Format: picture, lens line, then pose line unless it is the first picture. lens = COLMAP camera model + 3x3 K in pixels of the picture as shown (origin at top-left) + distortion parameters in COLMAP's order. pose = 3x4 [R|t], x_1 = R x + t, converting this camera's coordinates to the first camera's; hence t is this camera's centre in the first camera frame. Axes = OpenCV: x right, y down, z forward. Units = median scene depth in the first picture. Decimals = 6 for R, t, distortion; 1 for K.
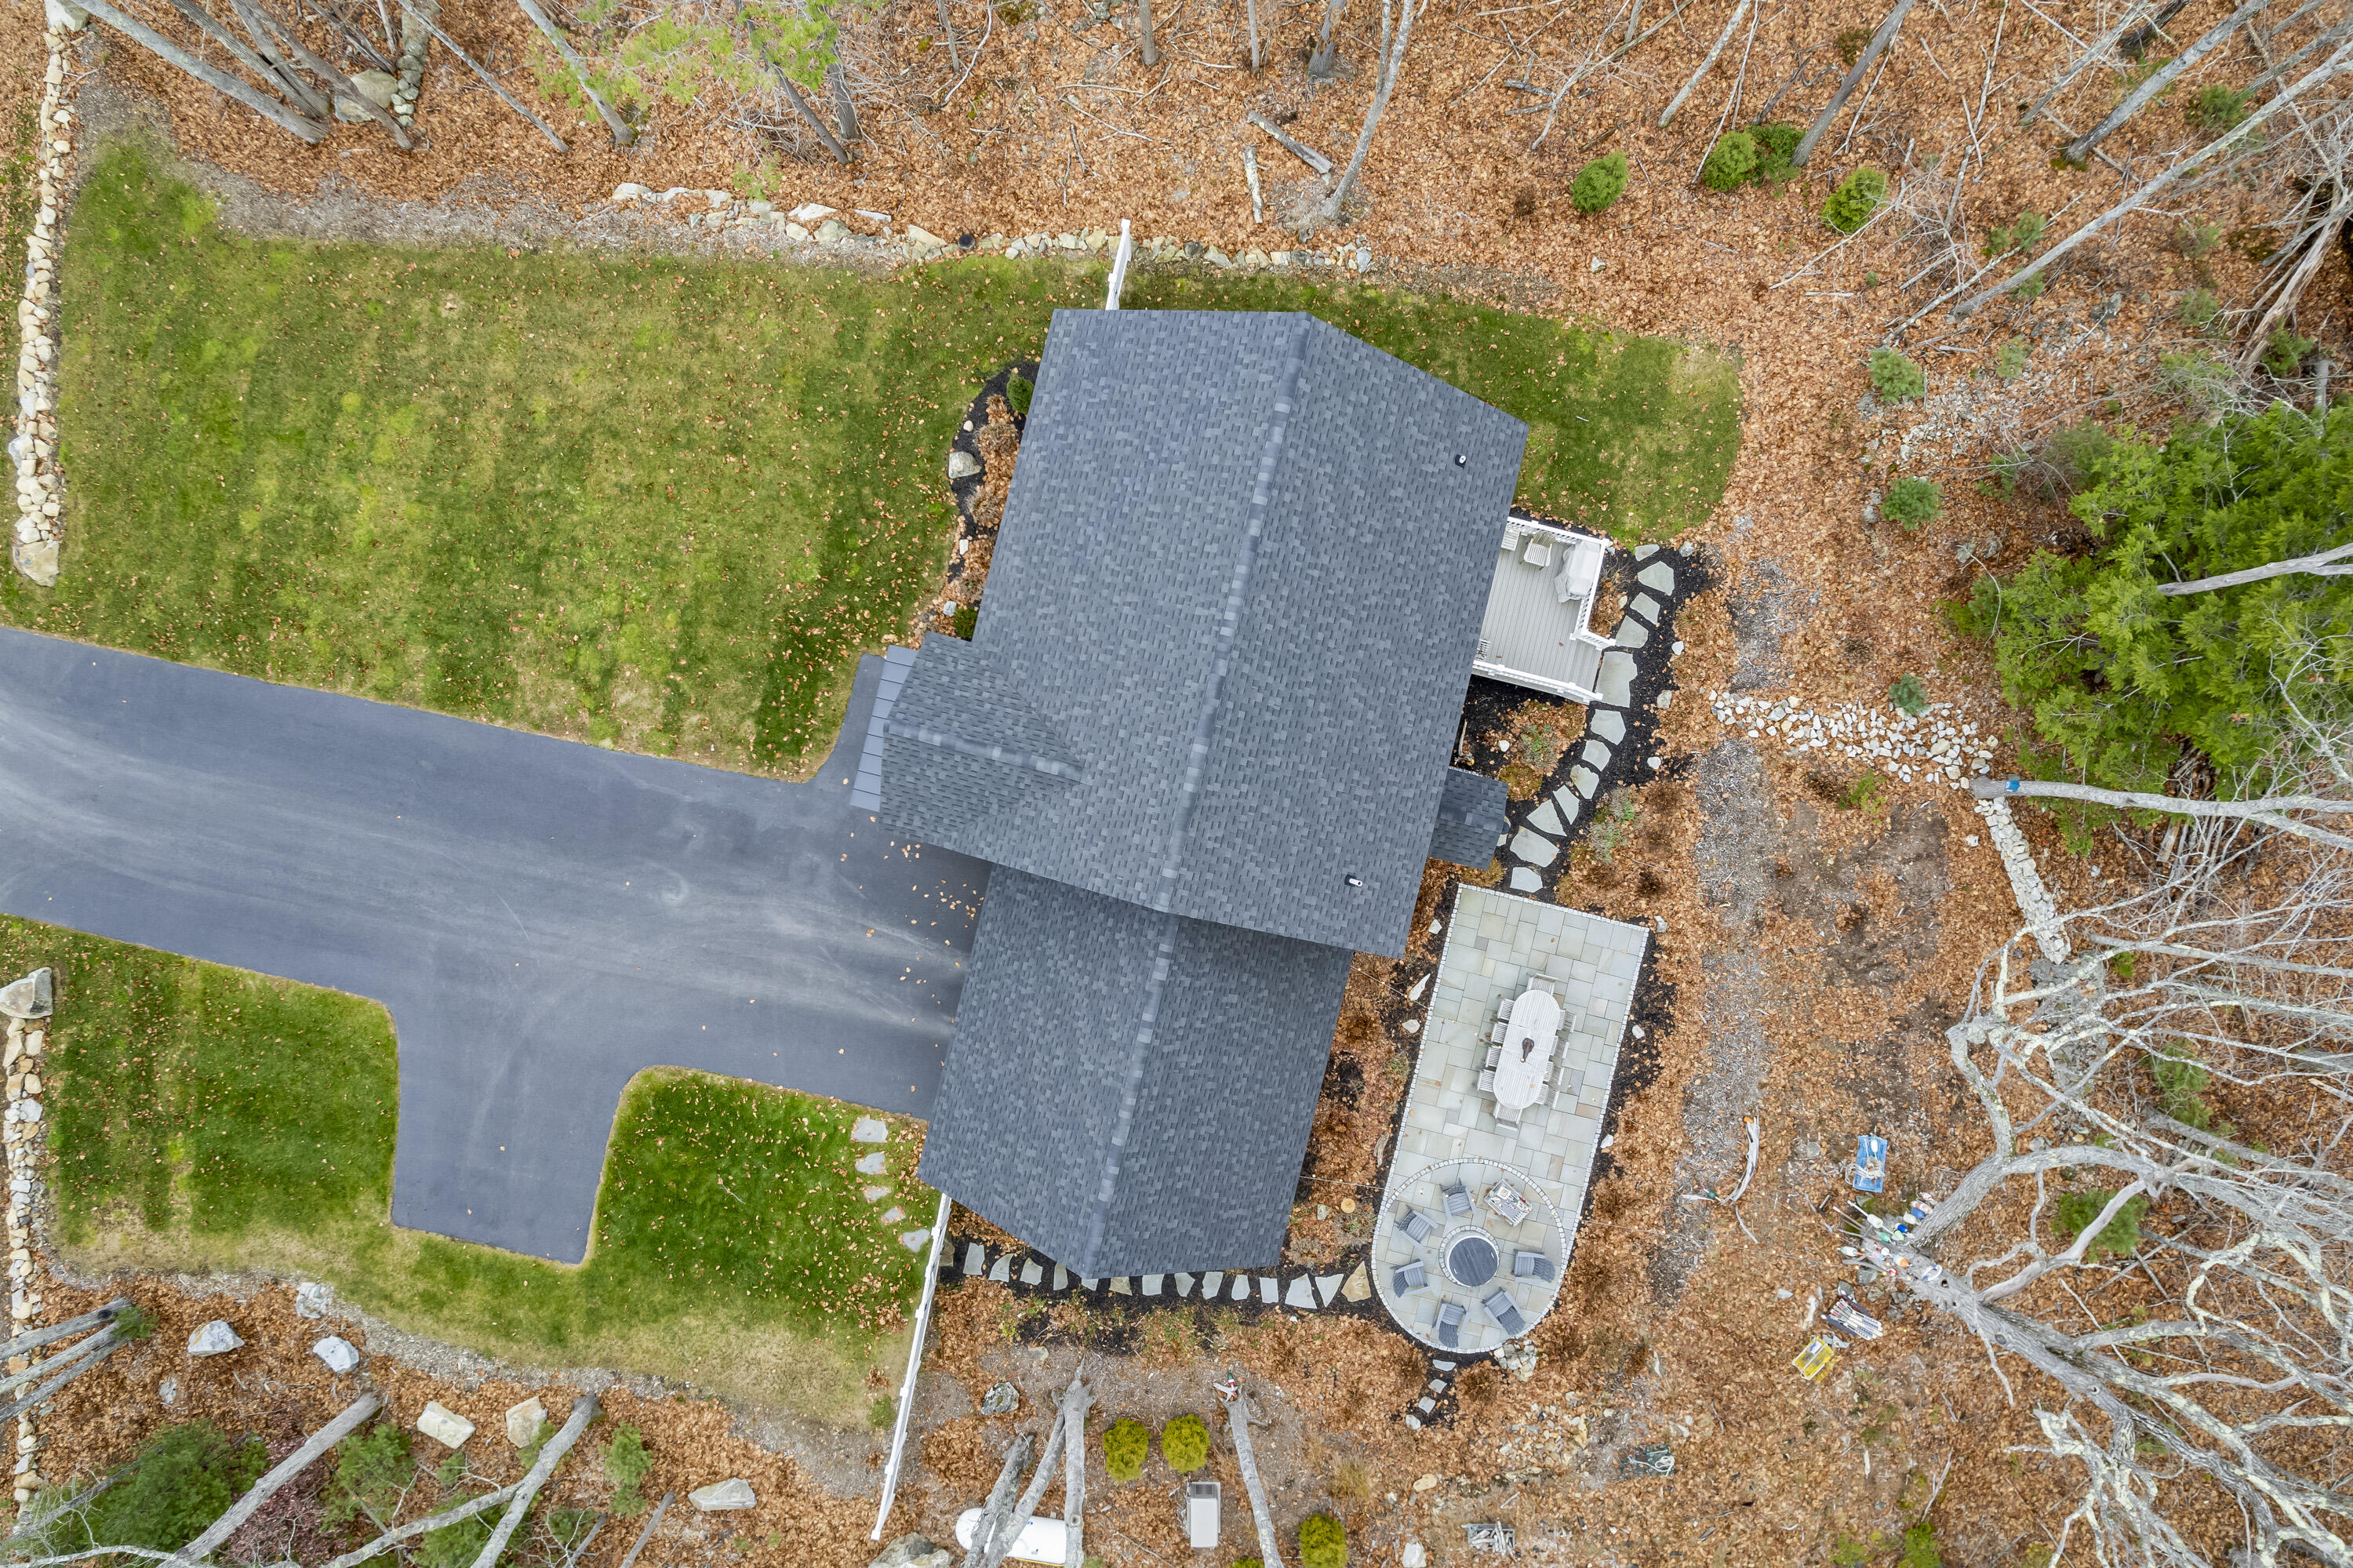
lens RADIAL K [[1495.4, 0, 1178.4], [0, 1495.4, 780.0], [0, 0, 1]] dist [-0.032123, 0.001520]
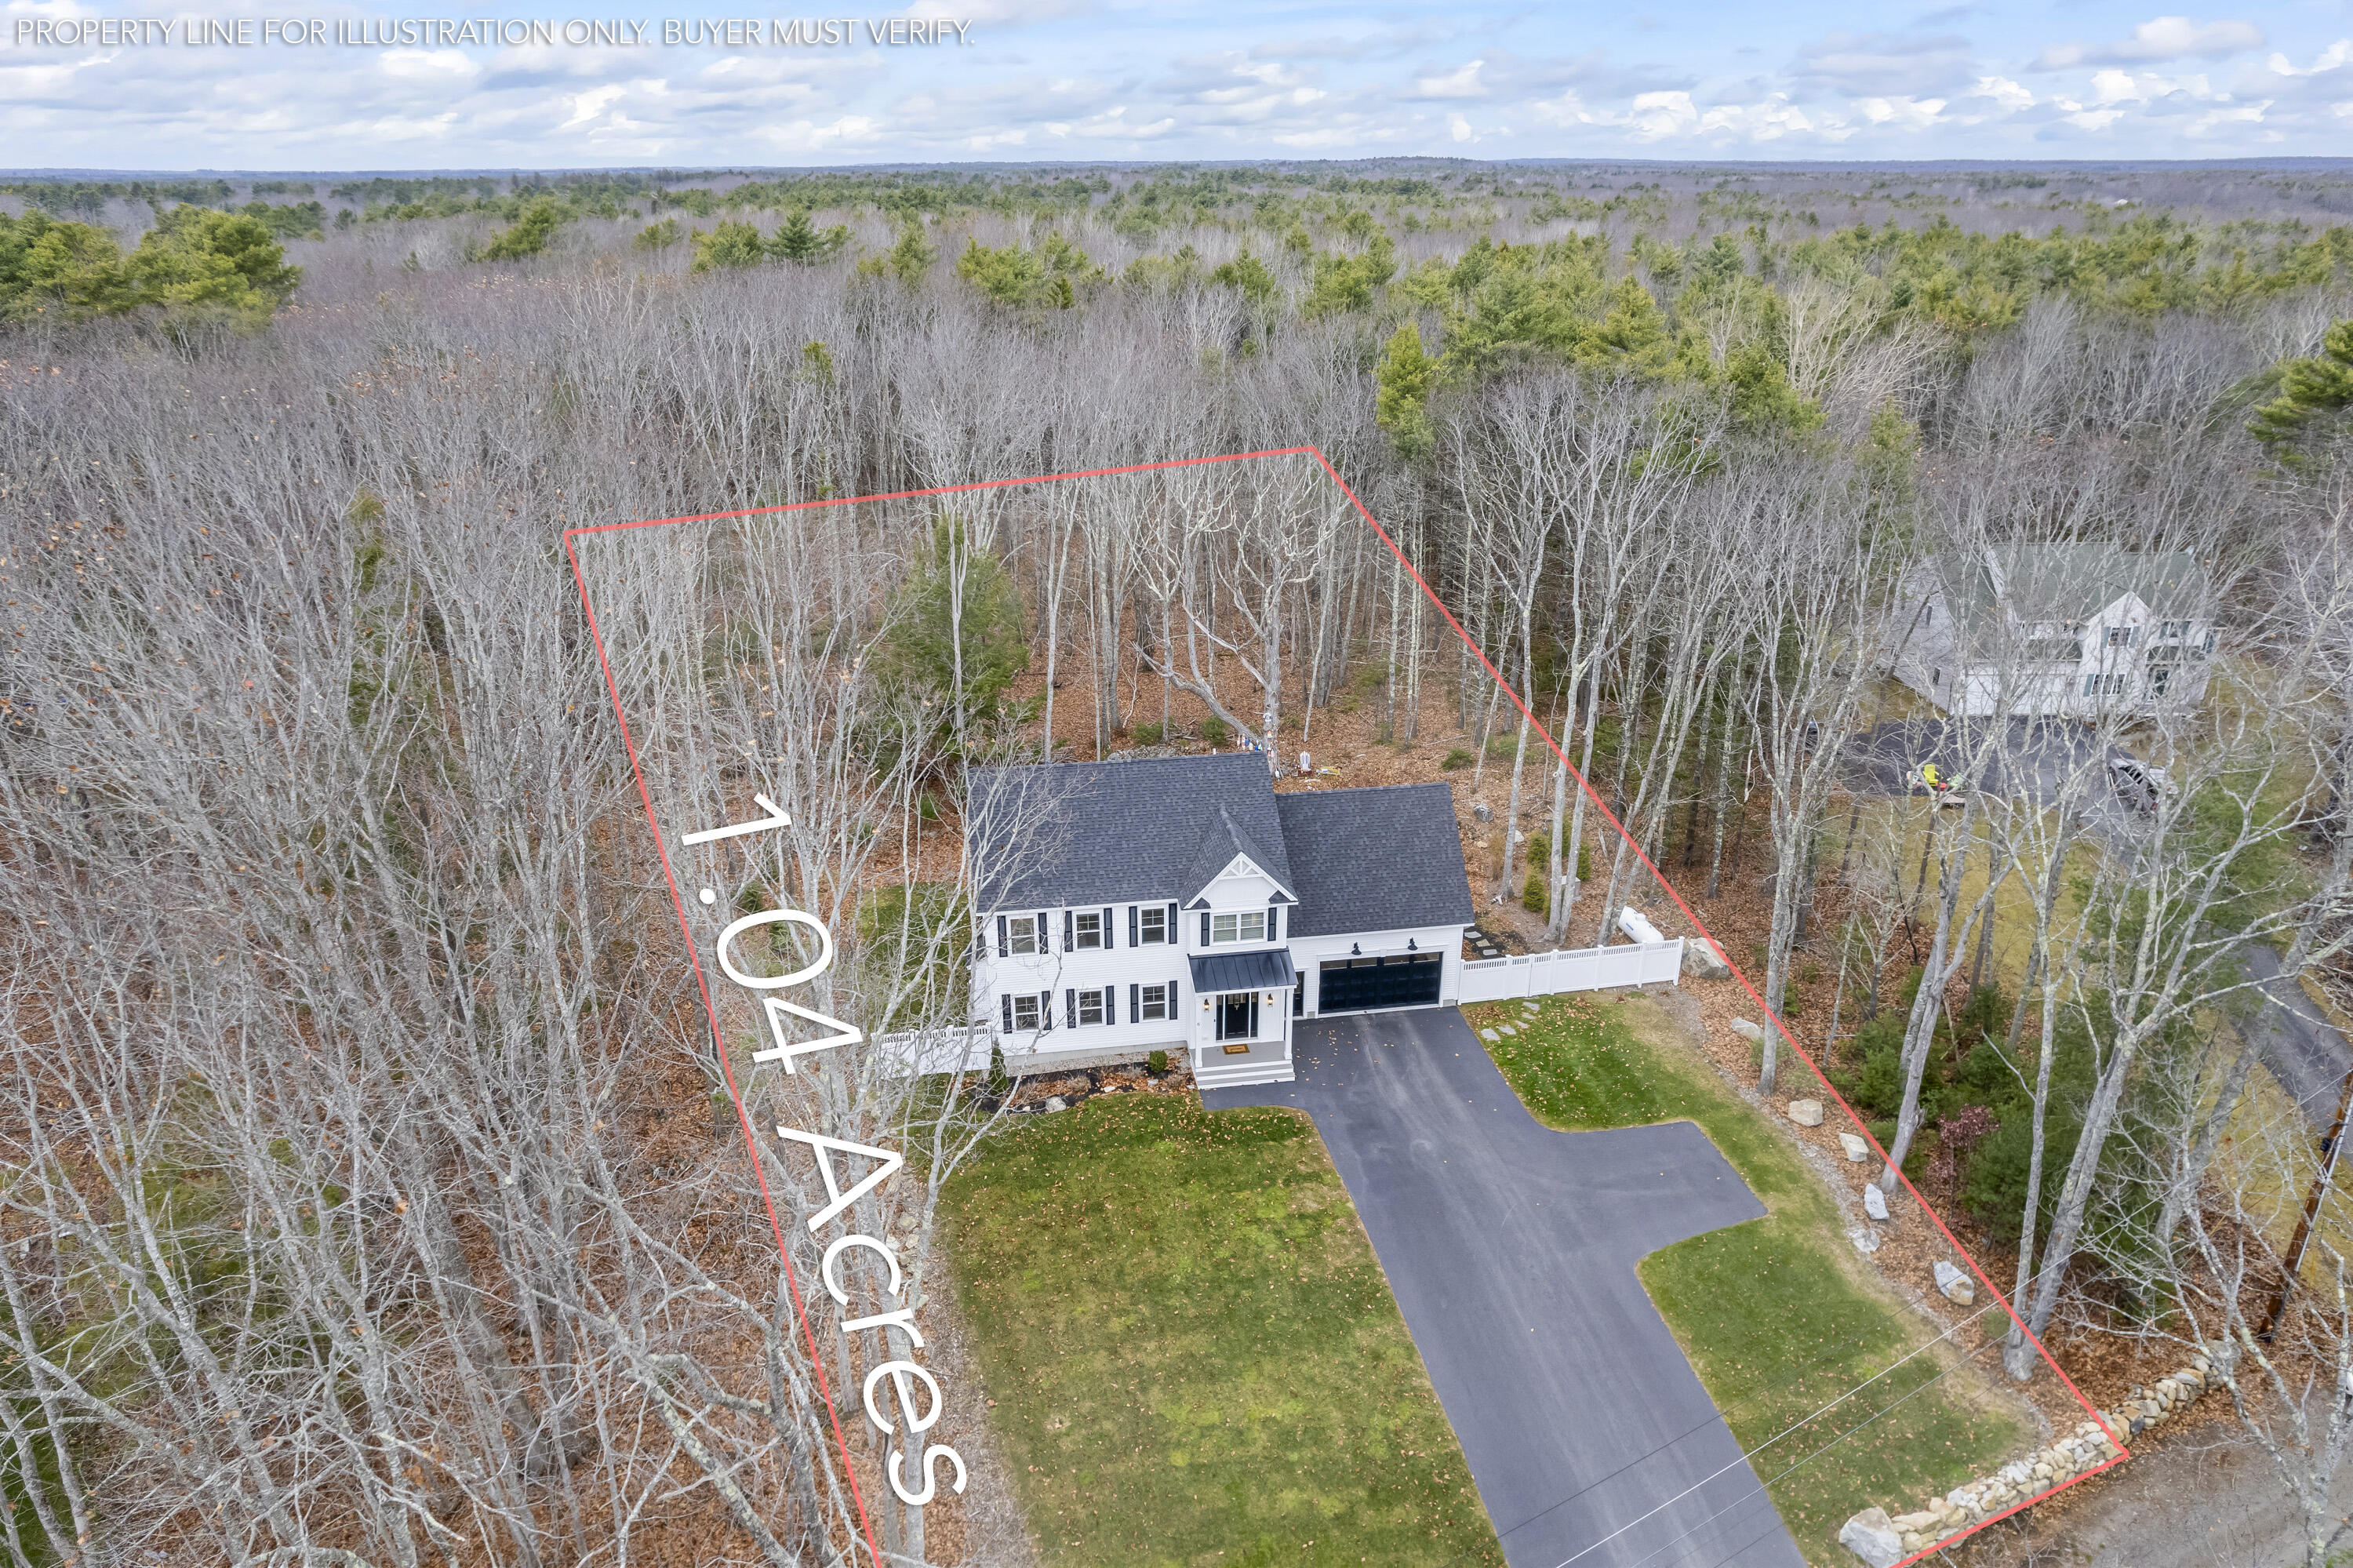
lens RADIAL K [[1495.4, 0, 1173.0], [0, 1495.4, 784.1], [0, 0, 1]] dist [-0.032123, 0.001520]
pose [[-0.380664, -0.359580, 0.851938, -1.270135], [0.924650, -0.137241, 0.355228, -0.563179], [-0.010812, 0.922967, 0.384728, 0.176654]]
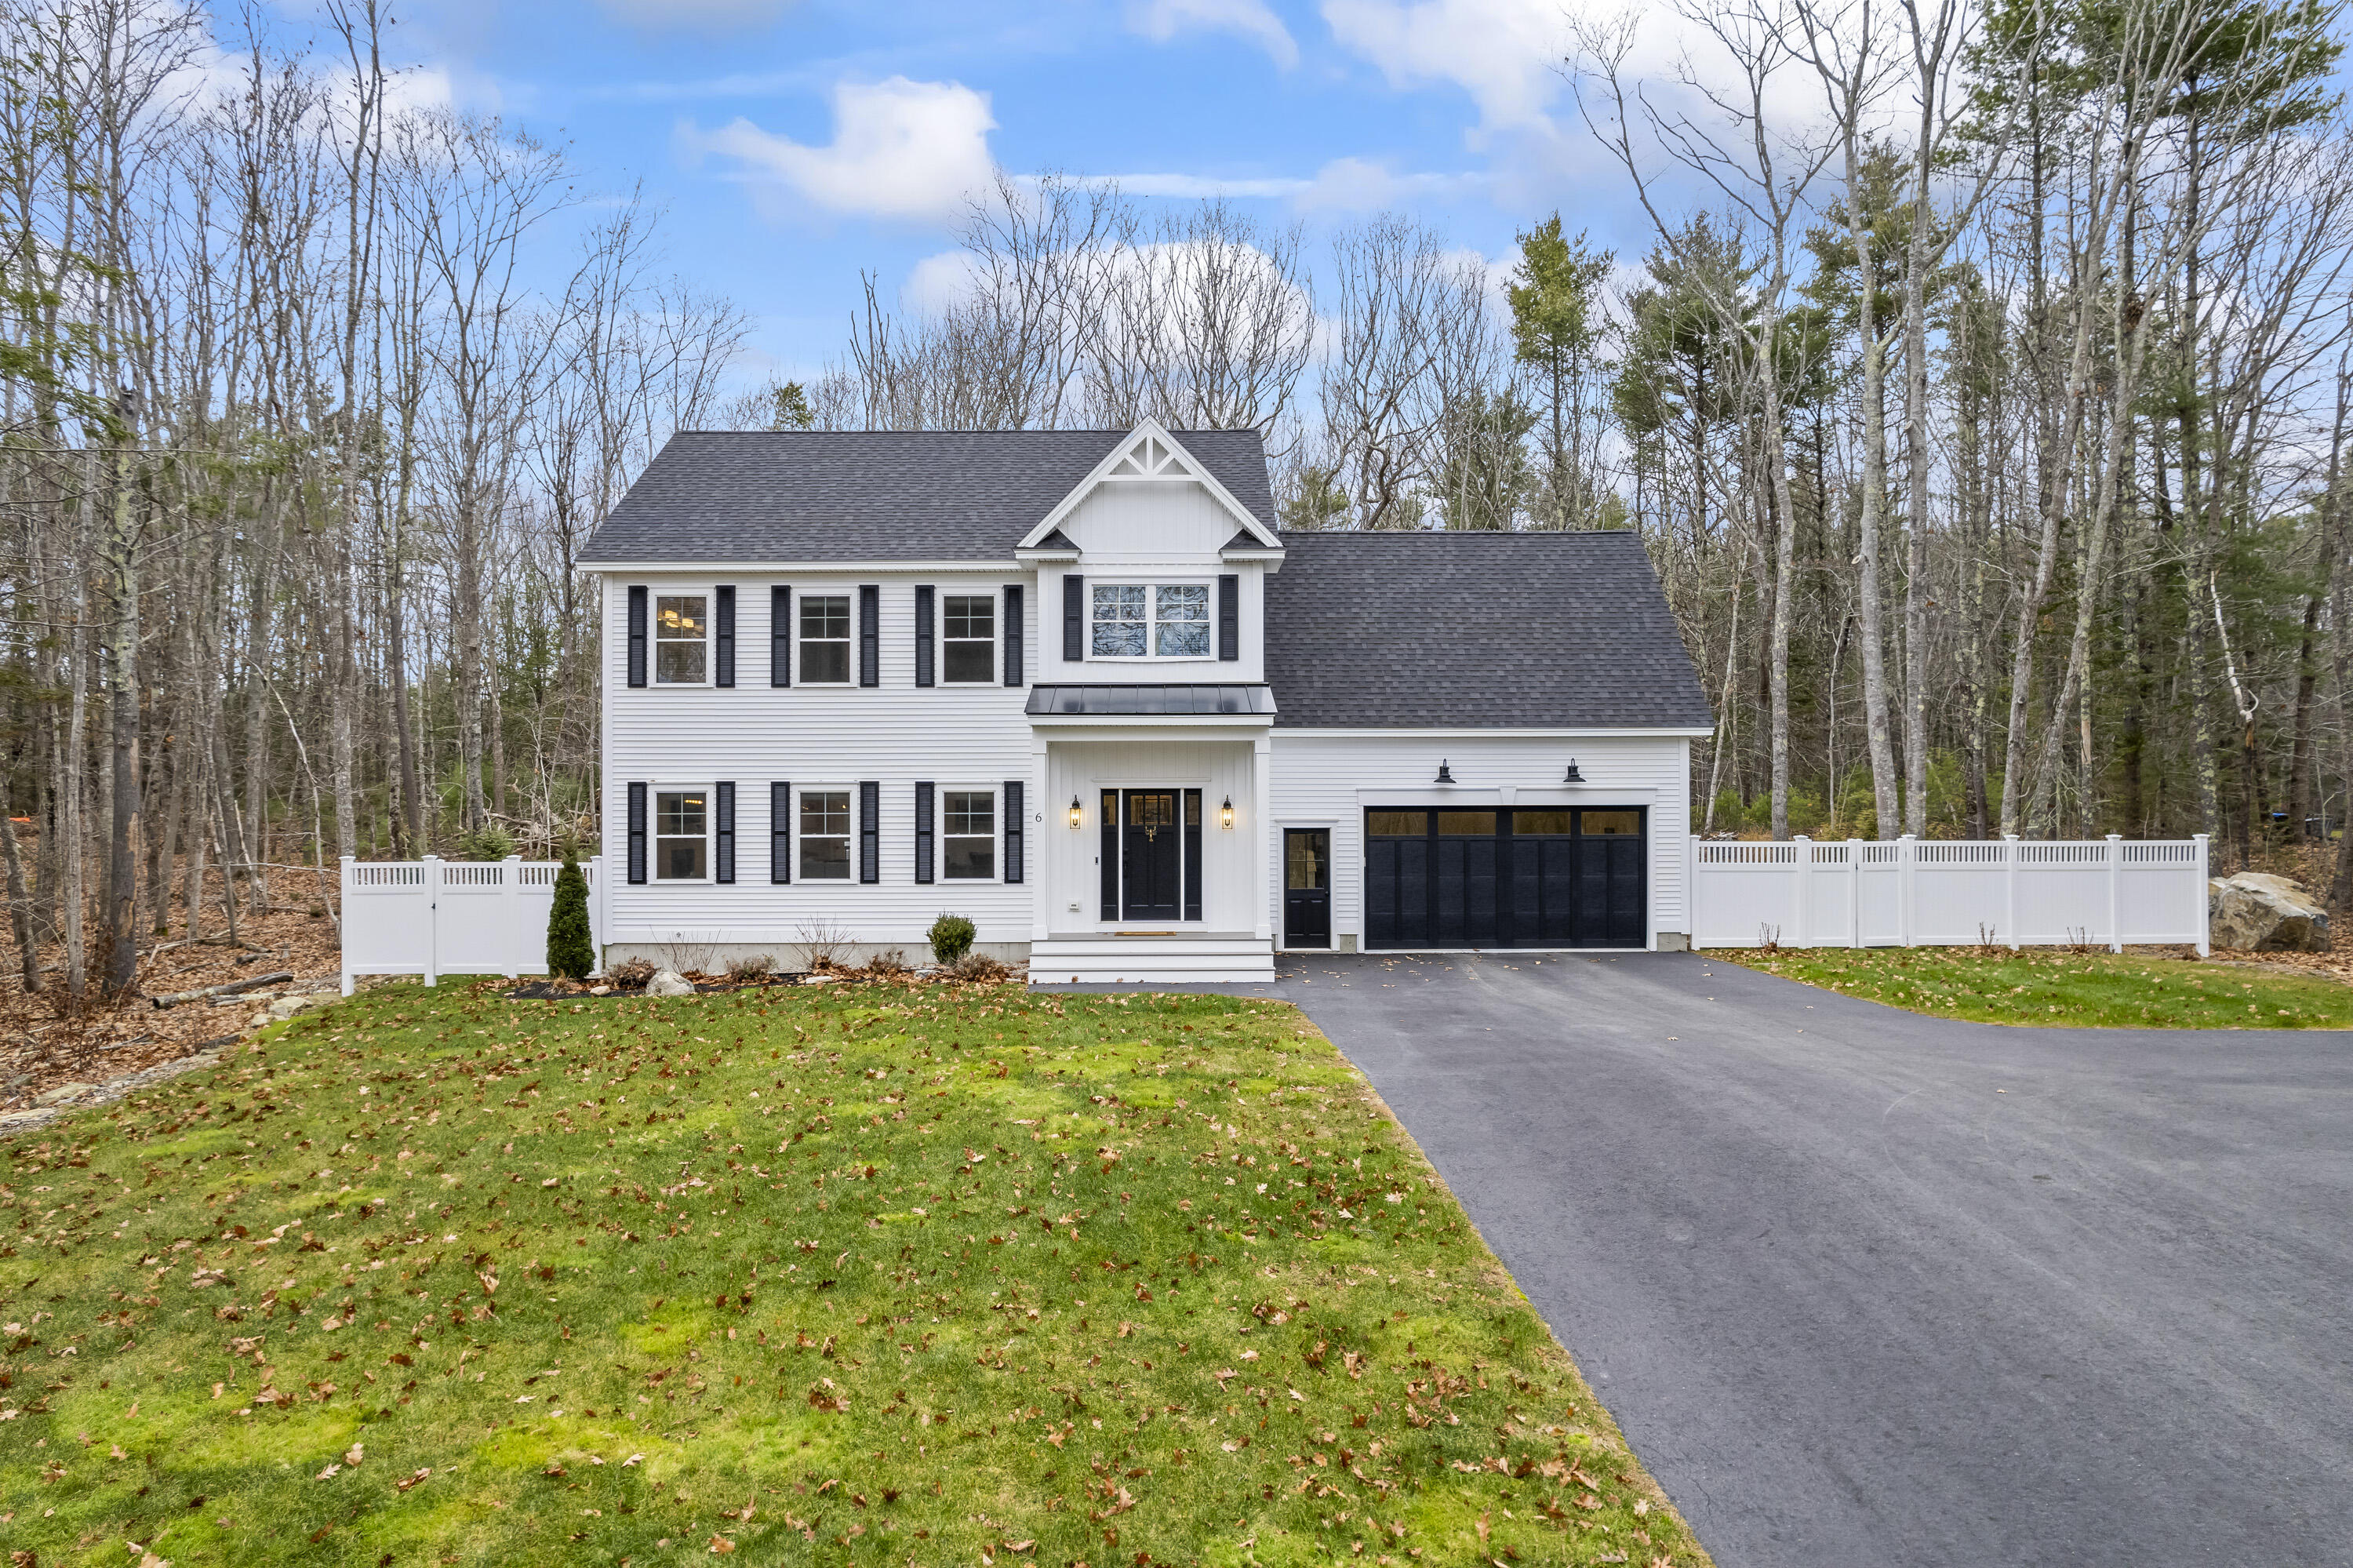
lens RADIAL K [[1495.4, 0, 1178.3], [0, 1495.4, 785.6], [0, 0, 1]] dist [-0.032123, 0.001520]
pose [[-0.247628, 0.007664, 0.968825, -0.734802], [0.968763, 0.015763, 0.247487, -0.159394], [-0.013375, 0.999846, -0.011328, 0.927302]]
